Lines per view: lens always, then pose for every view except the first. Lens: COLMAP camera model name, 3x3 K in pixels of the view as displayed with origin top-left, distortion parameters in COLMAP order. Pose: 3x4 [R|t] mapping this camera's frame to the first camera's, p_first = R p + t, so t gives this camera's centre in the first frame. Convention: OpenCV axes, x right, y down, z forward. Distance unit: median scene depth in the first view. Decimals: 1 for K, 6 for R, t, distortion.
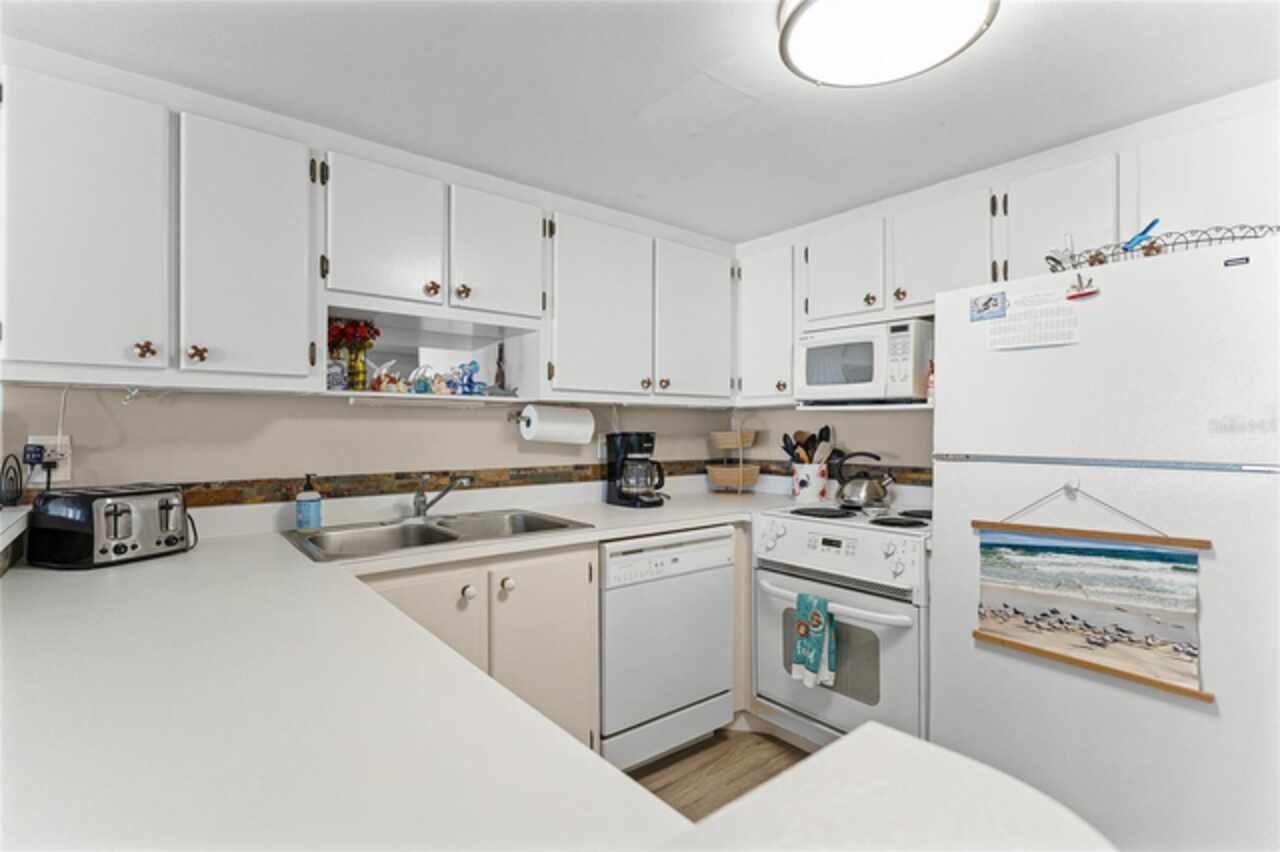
lens RADIAL K [[605.6, 0, 671.9], [0, 605.6, 432.7], [0, 0, 1]] dist [-0.010768, -0.002382]
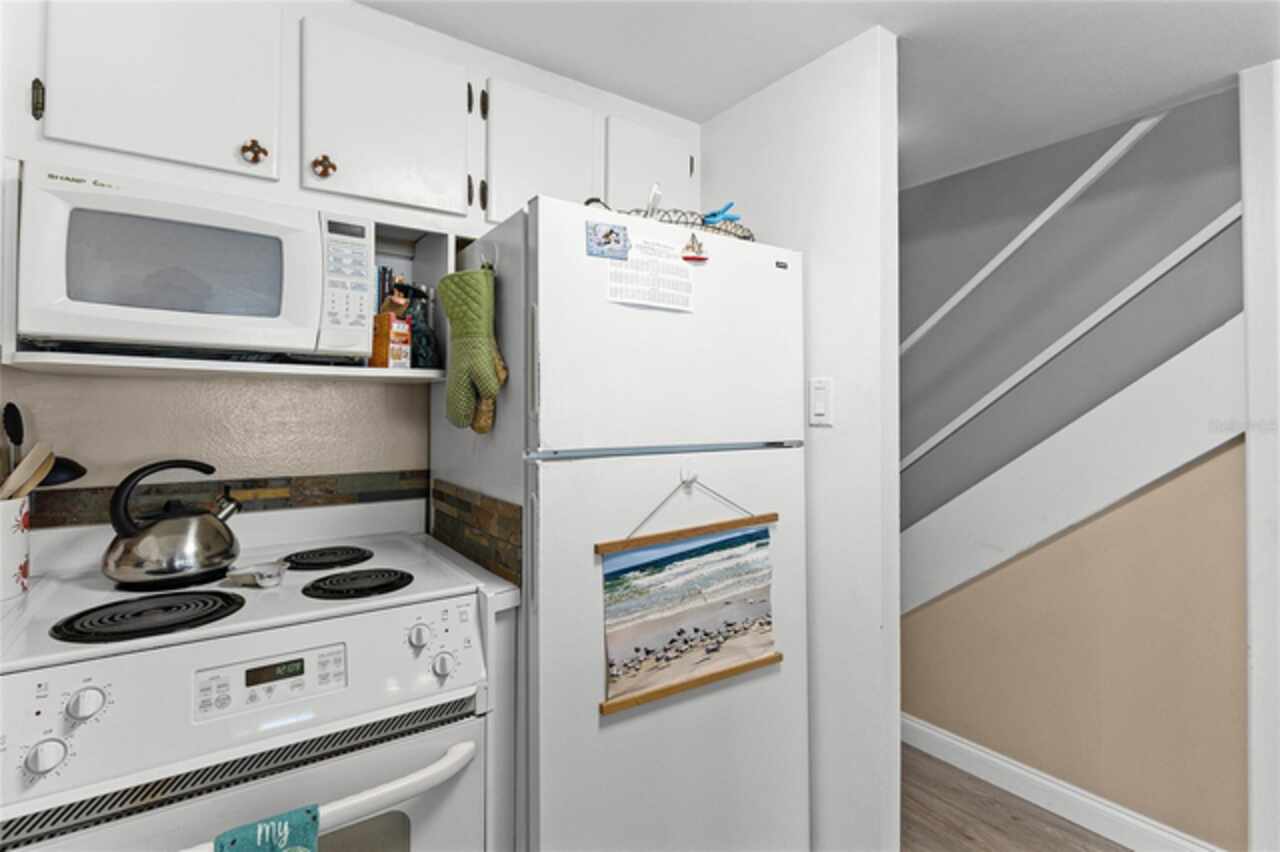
lens RADIAL K [[612.1, 0, 653.9], [0, 612.1, 400.5], [0, 0, 1]] dist [-0.002632, 0.000210]
pose [[0.110778, 0.010996, 0.993784, -0.195401], [0.005166, 0.999919, -0.011640, -0.010734], [-0.993832, 0.006423, 0.110713, 0.892517]]
